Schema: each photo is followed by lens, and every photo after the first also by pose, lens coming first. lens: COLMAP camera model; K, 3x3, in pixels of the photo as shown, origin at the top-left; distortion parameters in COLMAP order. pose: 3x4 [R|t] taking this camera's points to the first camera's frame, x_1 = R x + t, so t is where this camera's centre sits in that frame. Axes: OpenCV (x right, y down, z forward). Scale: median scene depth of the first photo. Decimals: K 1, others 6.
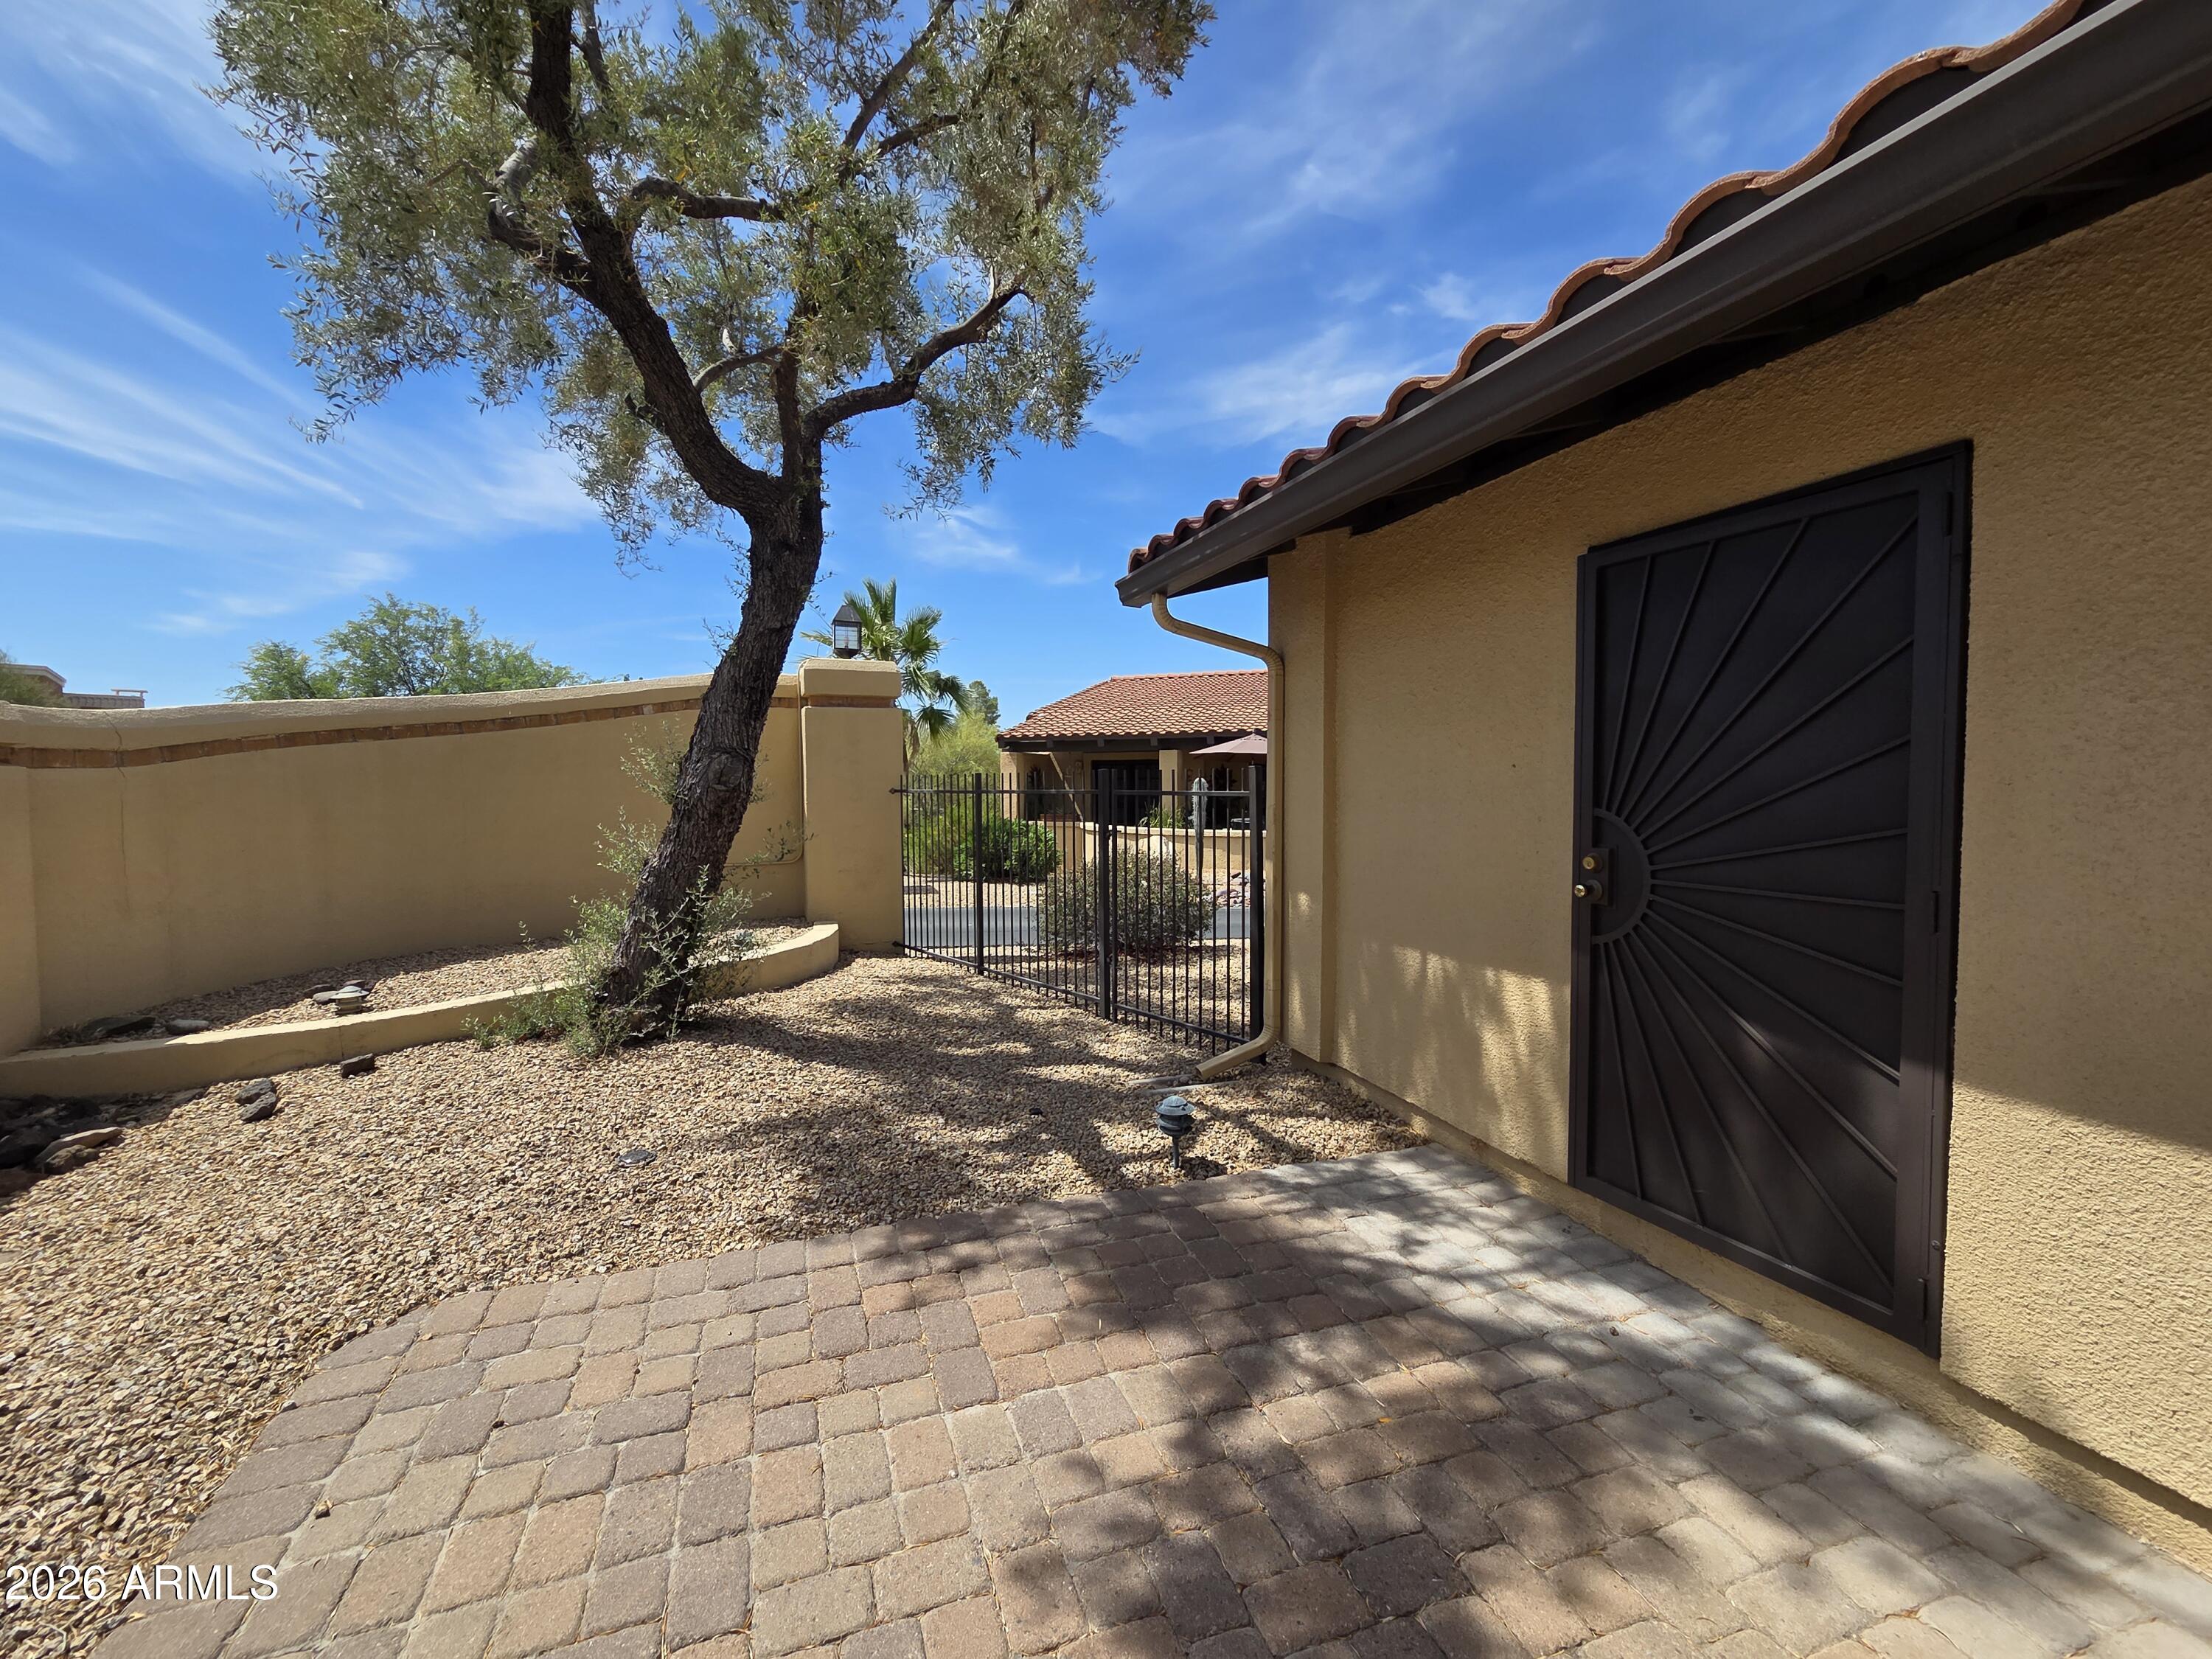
lens RADIAL K [[899.5, 0, 1105.6], [0, 899.5, 817.1], [0, 0, 1]] dist [0.015833, 0.000142]
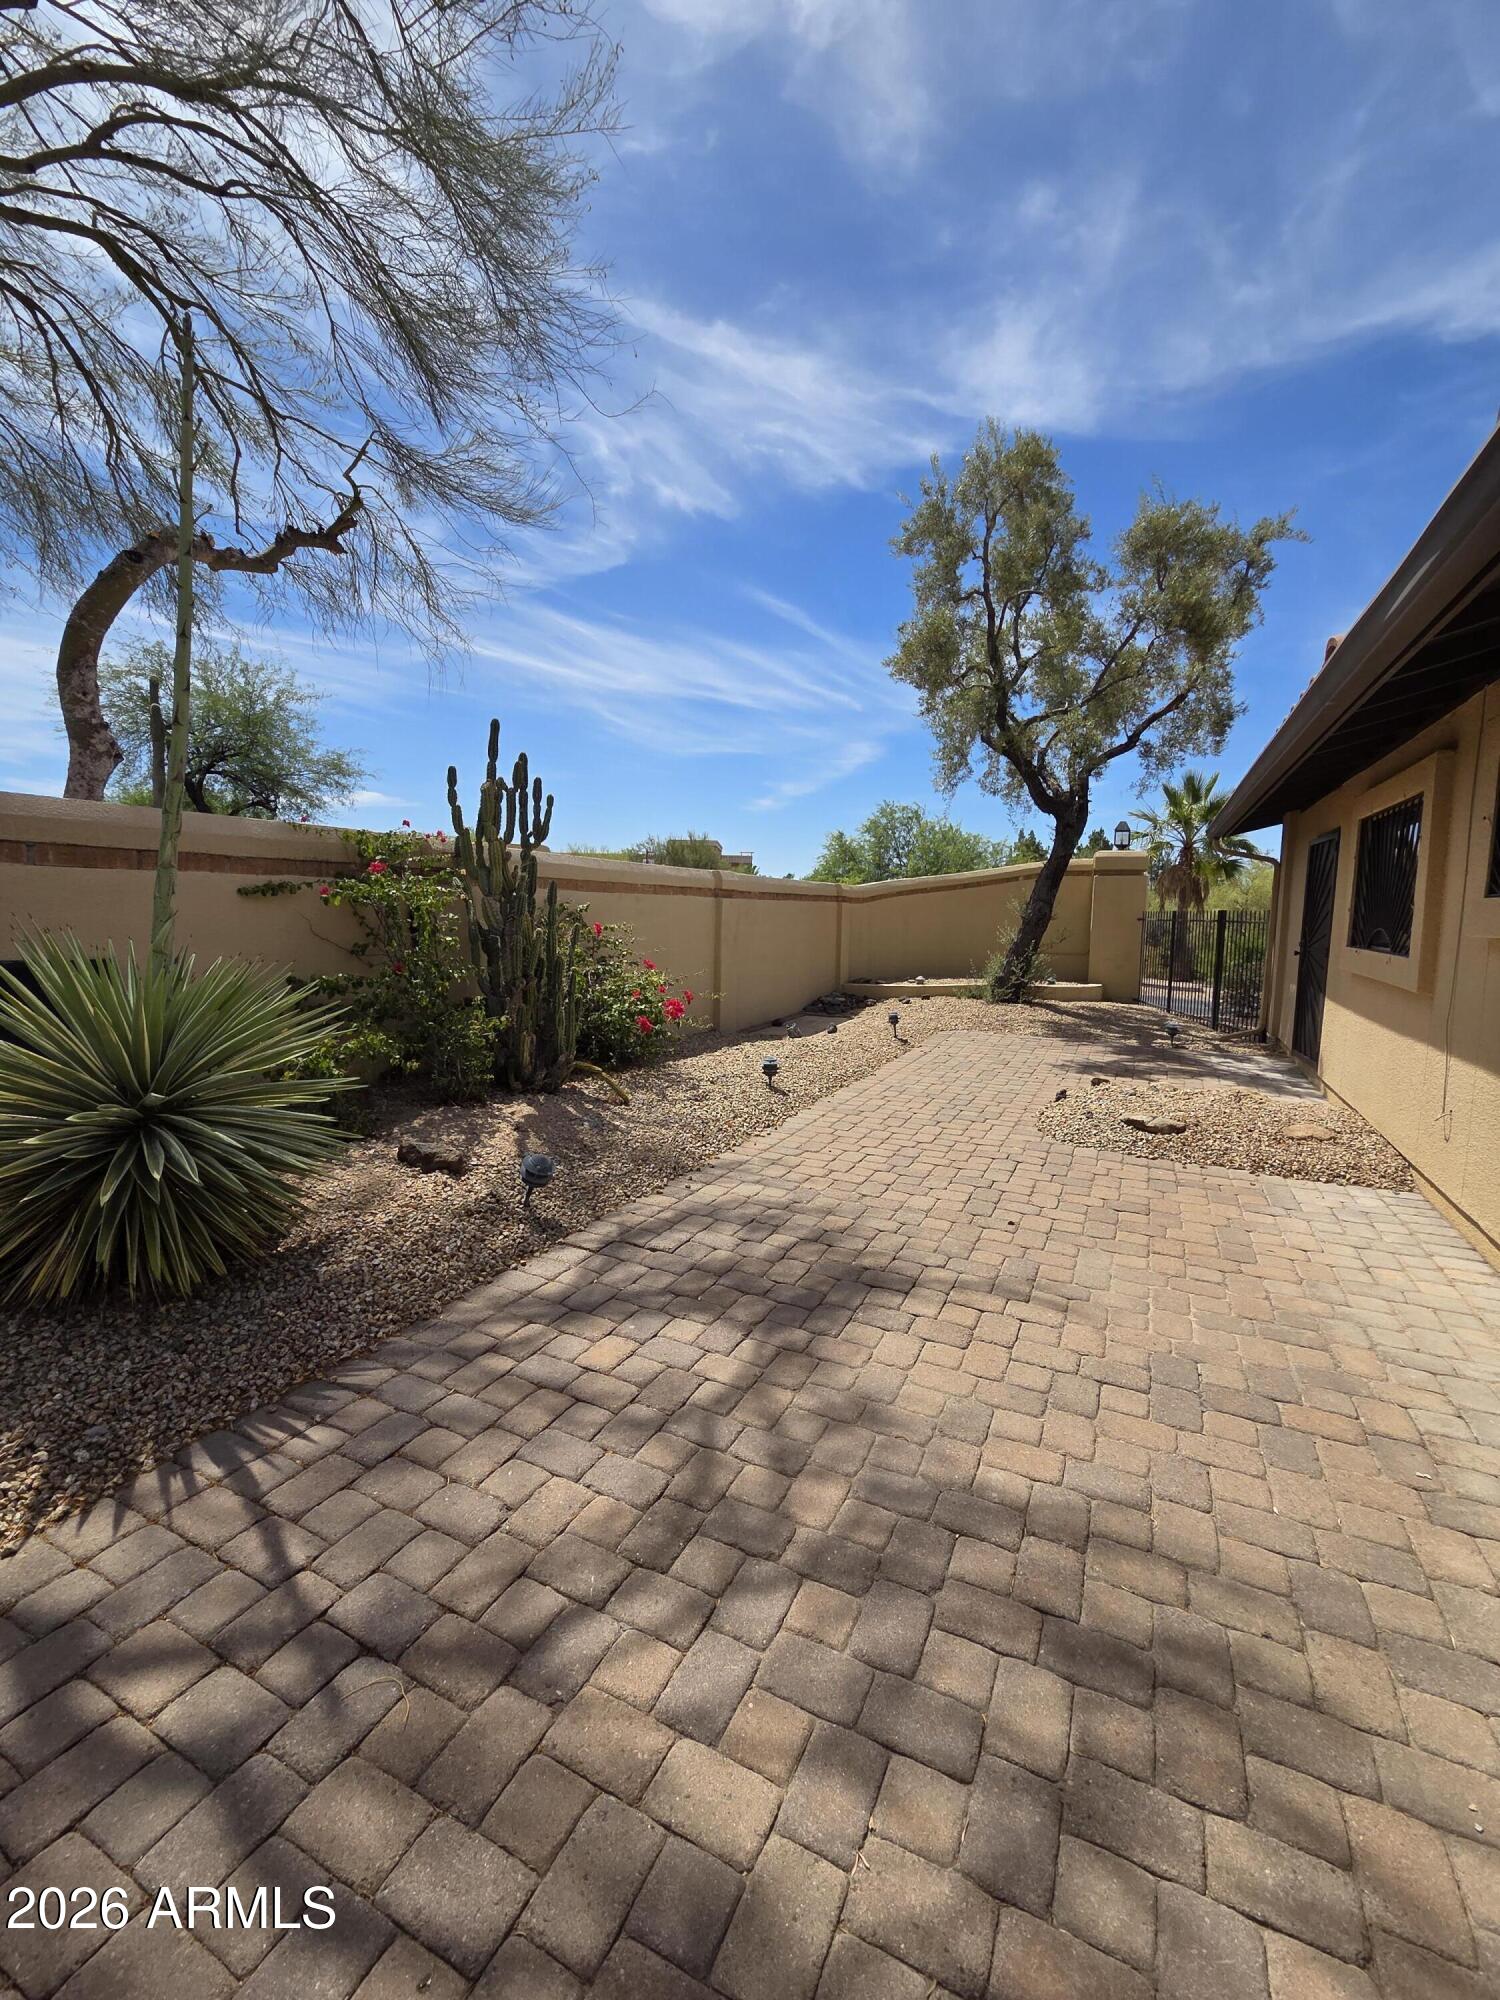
lens RADIAL K [[813.3, 0, 751.3], [0, 813.3, 1000.0], [0, 0, 1]] dist [0.015833, 0.000142]
pose [[0.694581, 0.099537, -0.712496, 0.705097], [-0.053094, 0.994774, 0.087213, 0.055613], [0.717453, -0.022748, 0.696235, -1.267294]]
